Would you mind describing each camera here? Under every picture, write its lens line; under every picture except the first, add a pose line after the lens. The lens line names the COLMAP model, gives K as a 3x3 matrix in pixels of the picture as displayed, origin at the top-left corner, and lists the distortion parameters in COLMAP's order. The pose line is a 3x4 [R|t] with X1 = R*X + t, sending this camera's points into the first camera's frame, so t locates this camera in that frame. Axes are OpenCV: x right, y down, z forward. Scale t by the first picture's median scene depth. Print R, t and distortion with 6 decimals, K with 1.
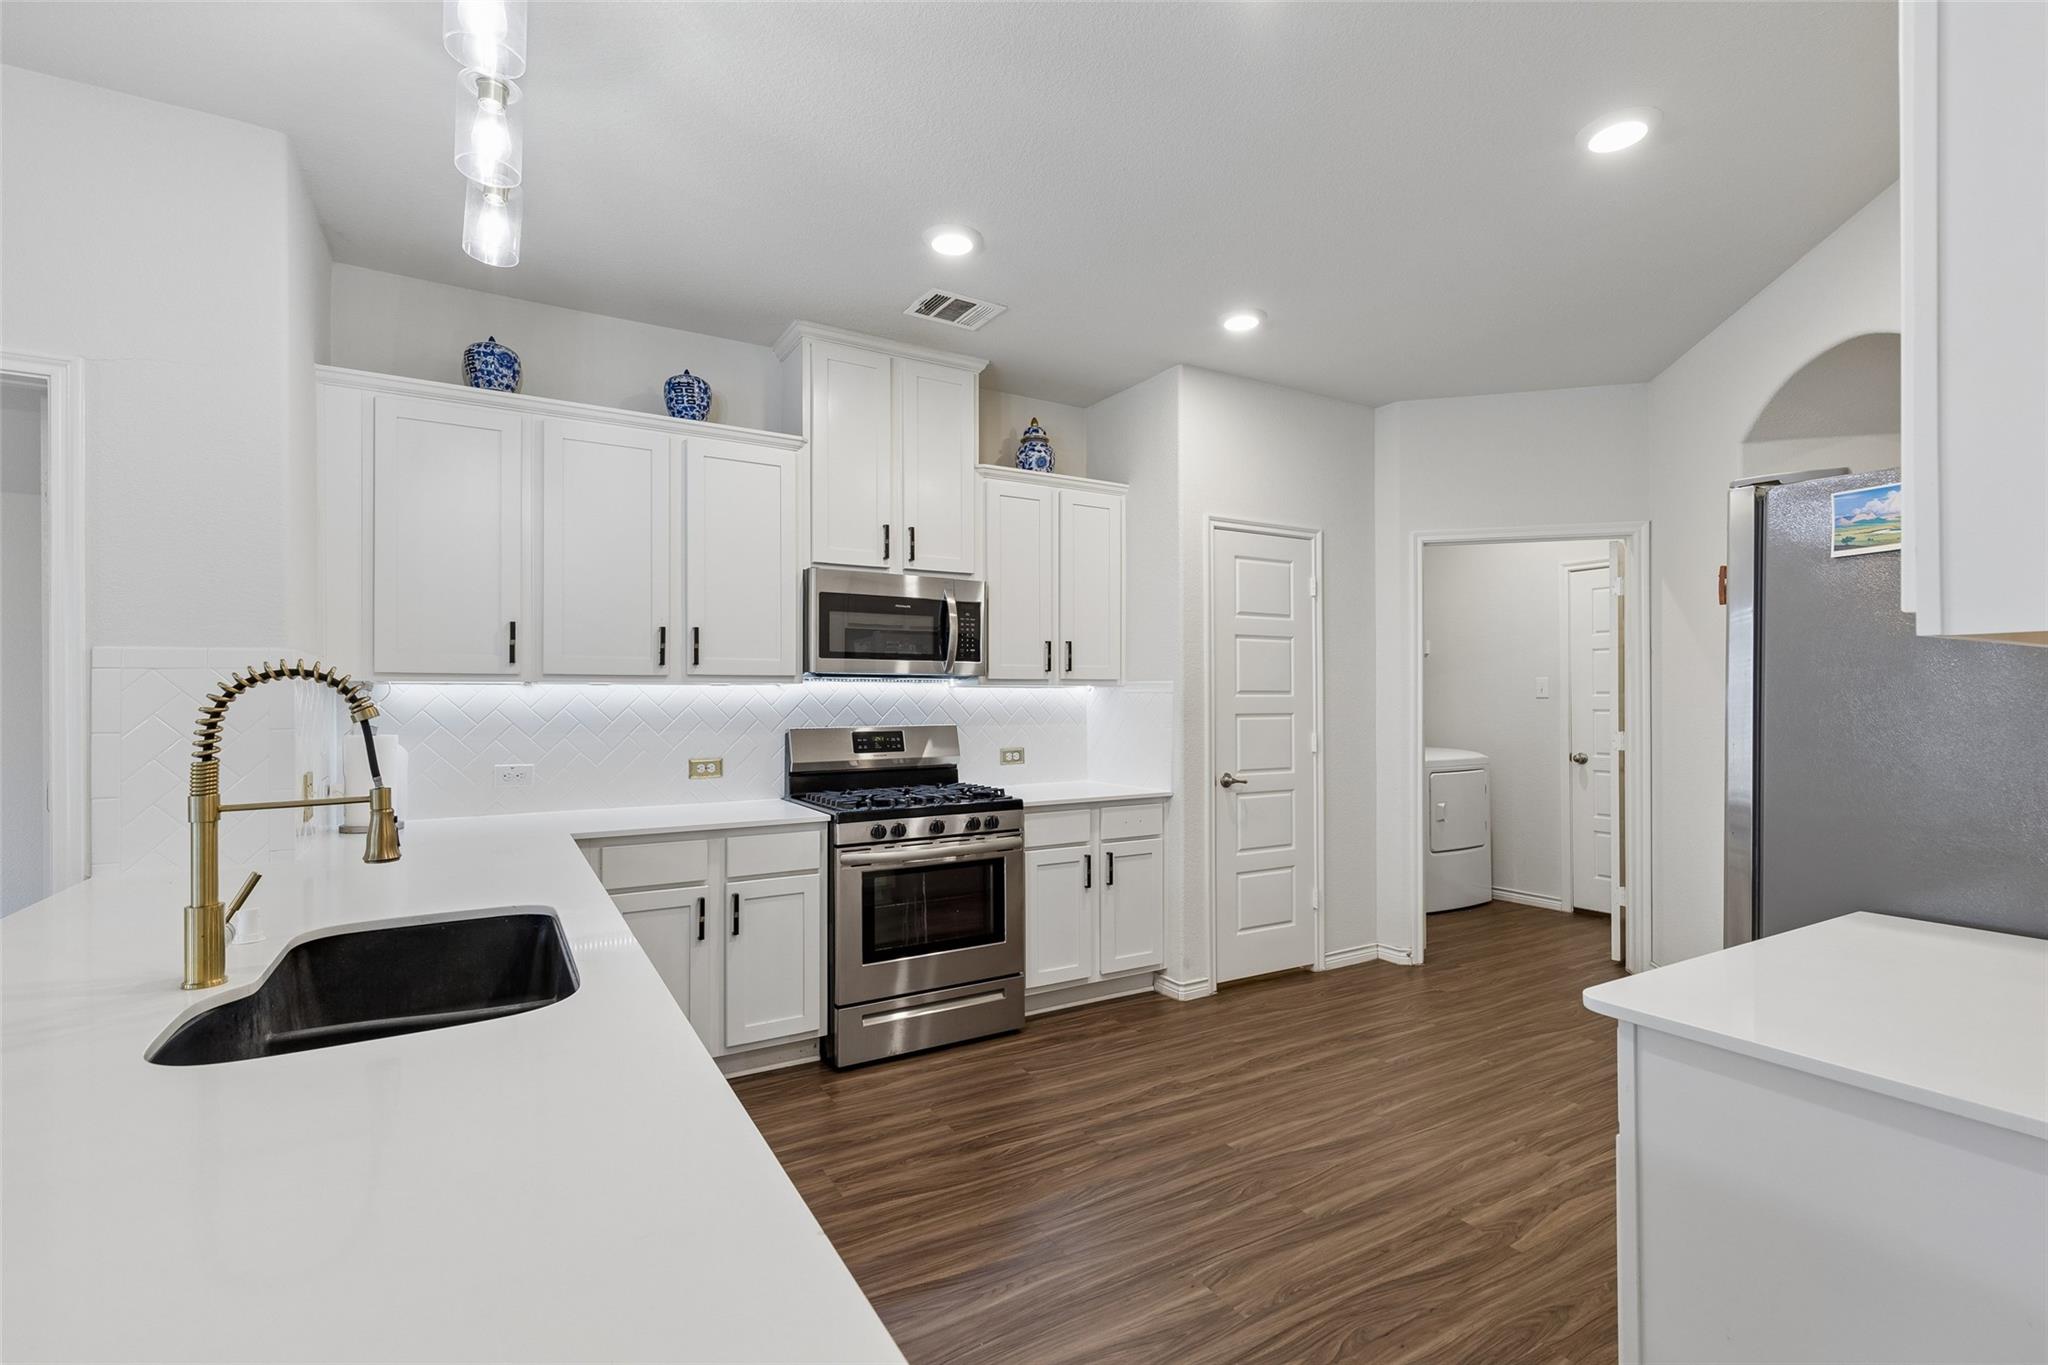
lens RADIAL K [[919.5, 0, 1030.7], [0, 919.5, 694.9], [0, 0, 1]] dist [0.000162, -0.000407]
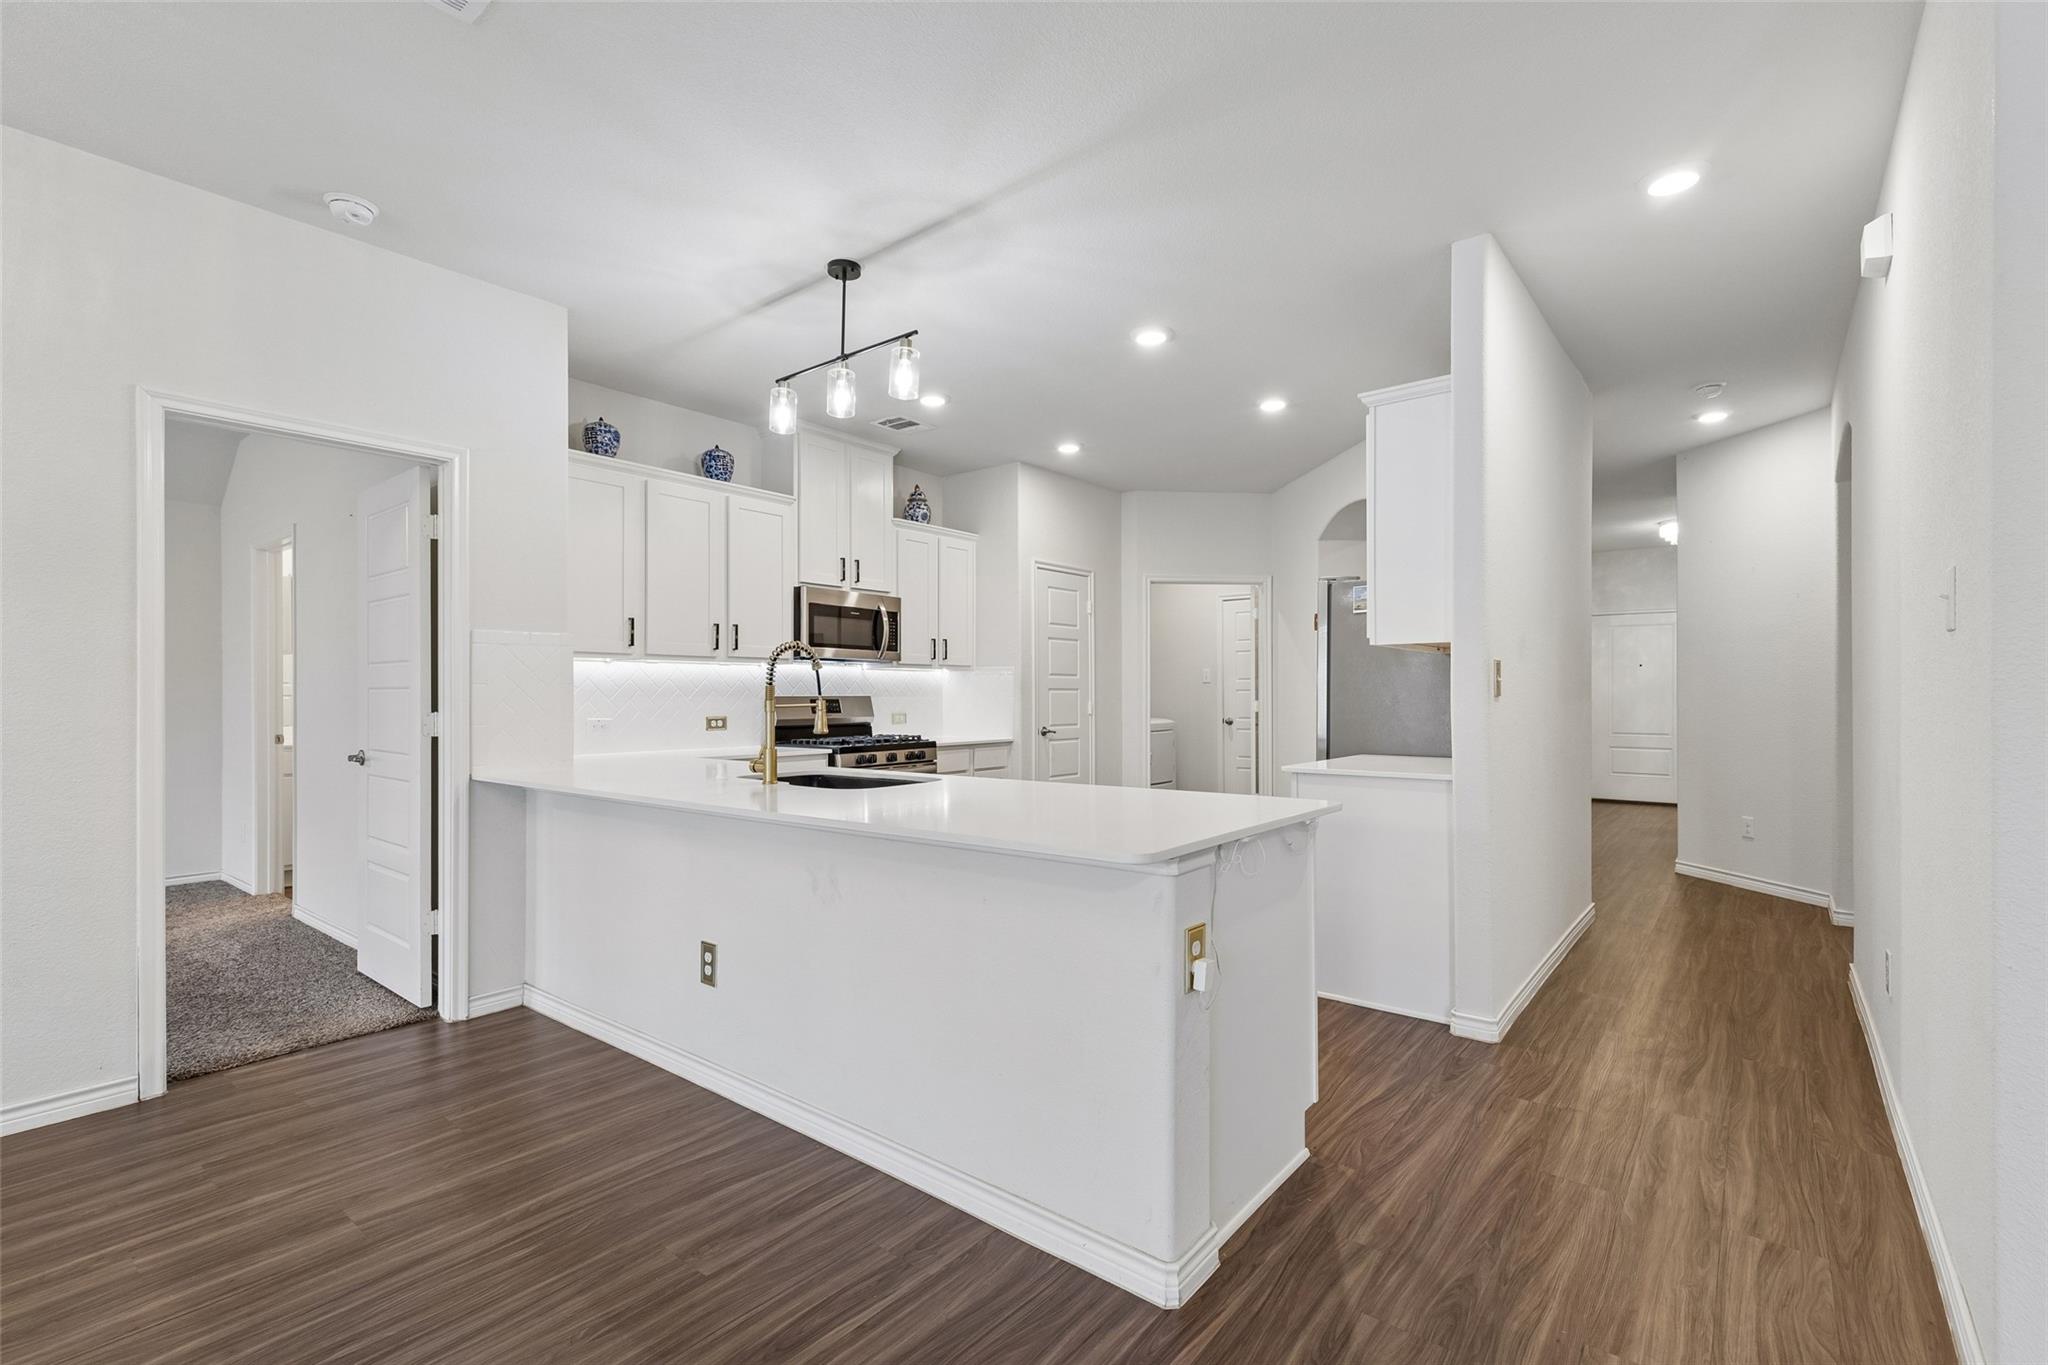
lens RADIAL K [[919.5, 0, 1030.7], [0, 919.5, 694.9], [0, 0, 1]] dist [0.000162, -0.000407]
pose [[0.933262, 0.000215, 0.359195, -0.387173], [-0.000722, 0.999999, 0.001276, 0.031674], [-0.359195, -0.001450, 0.933262, -0.466501]]
